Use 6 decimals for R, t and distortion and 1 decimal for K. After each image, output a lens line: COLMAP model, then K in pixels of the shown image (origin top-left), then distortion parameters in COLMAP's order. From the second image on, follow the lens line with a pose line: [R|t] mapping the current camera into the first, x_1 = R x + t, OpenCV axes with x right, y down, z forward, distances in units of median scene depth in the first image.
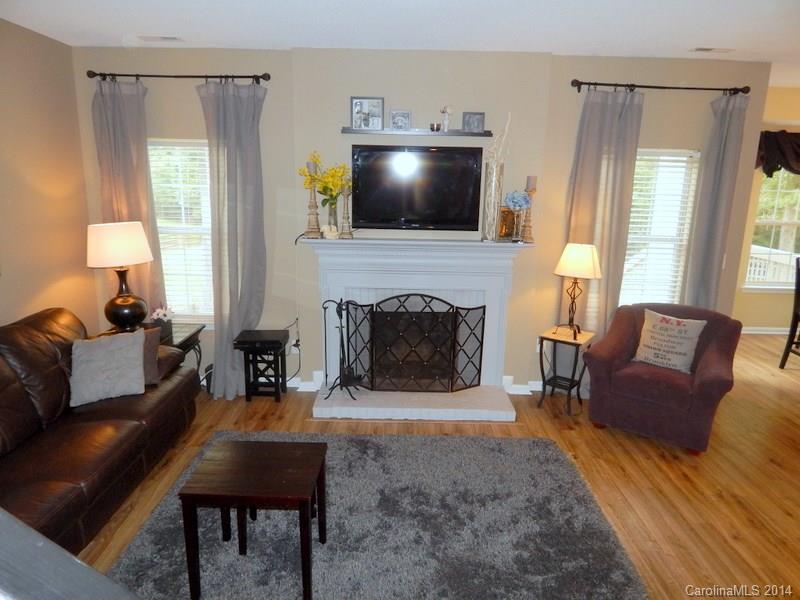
lens RADIAL K [[530.4, 0, 400.0], [0, 530.4, 300.0], [0, 0, 1]] dist [0.007521, 0.000026]
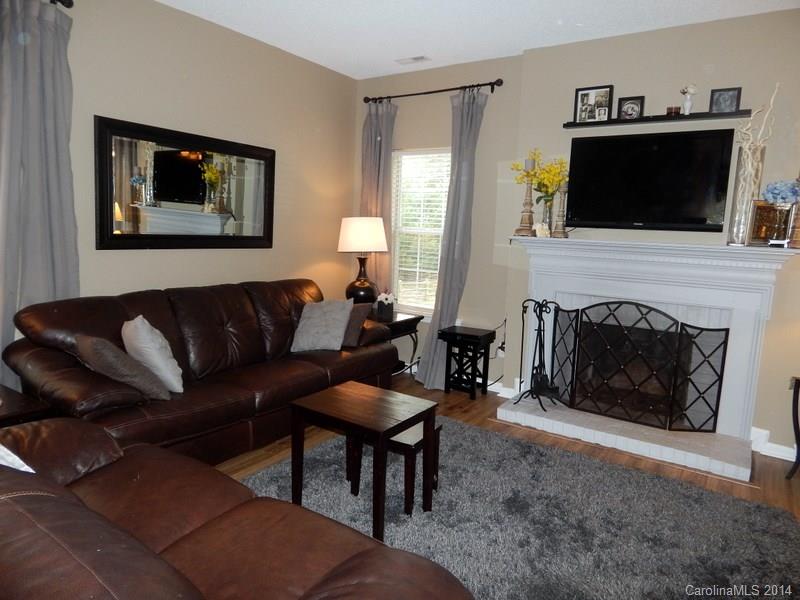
lens RADIAL K [[530.6, 0, 399.1], [0, 530.6, 296.5], [0, 0, 1]] dist [0.001629, -0.000786]
pose [[0.828694, 0.088052, -0.552732, 0.195557], [-0.150846, 0.986142, -0.069064, 0.095618], [0.538991, 0.140611, 0.830492, 0.081708]]
